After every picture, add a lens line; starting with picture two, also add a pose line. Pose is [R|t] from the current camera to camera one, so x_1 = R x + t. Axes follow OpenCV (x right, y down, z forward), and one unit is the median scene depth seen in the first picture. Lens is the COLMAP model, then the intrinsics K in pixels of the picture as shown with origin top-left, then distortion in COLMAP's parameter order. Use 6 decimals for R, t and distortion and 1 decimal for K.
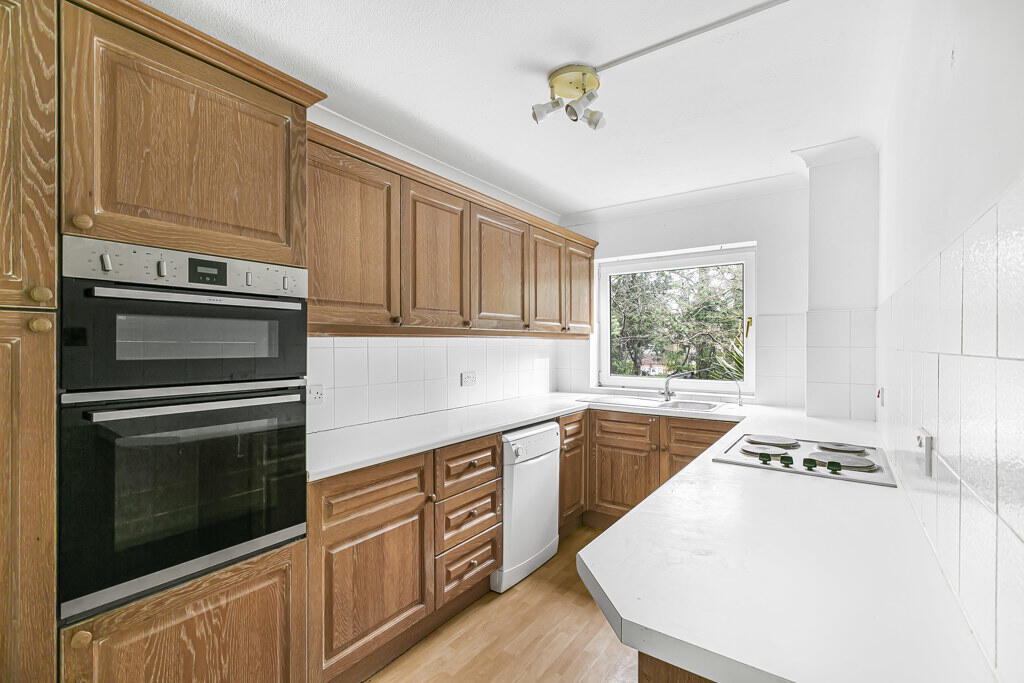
lens RADIAL K [[461.5, 0, 514.6], [0, 461.5, 342.2], [0, 0, 1]] dist [0.003746, -0.000935]
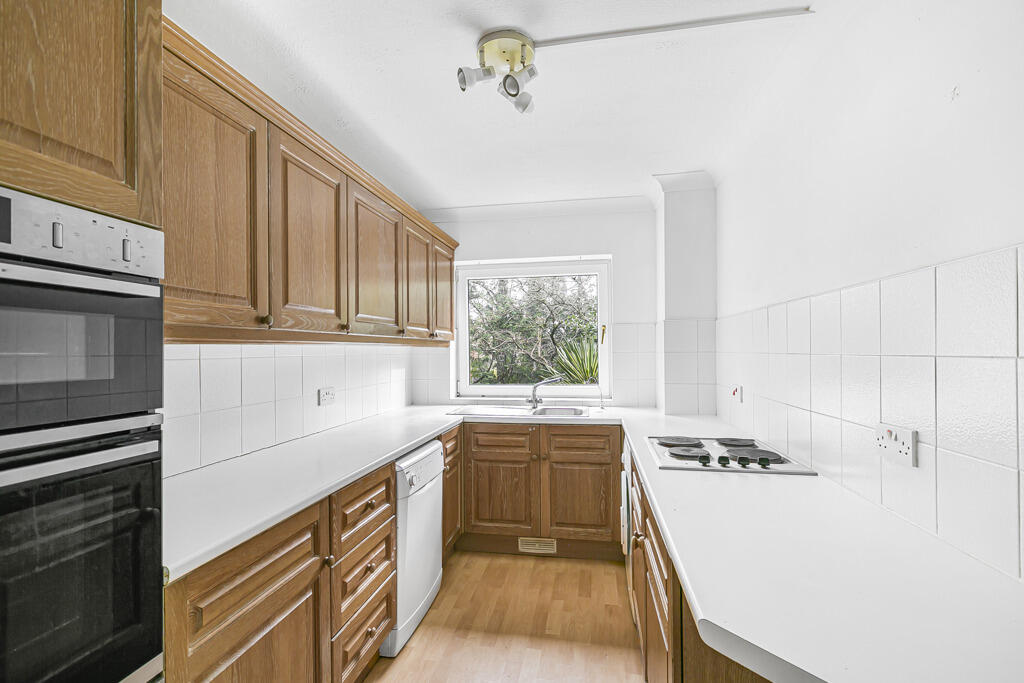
lens RADIAL K [[461.5, 0, 512.0], [0, 461.5, 346.3], [0, 0, 1]] dist [0.003746, -0.000935]
pose [[0.903968, -0.003814, 0.427582, -0.214397], [0.007279, 0.999953, -0.006467, -0.000186], [-0.427537, 0.008958, 0.903953, 0.187887]]
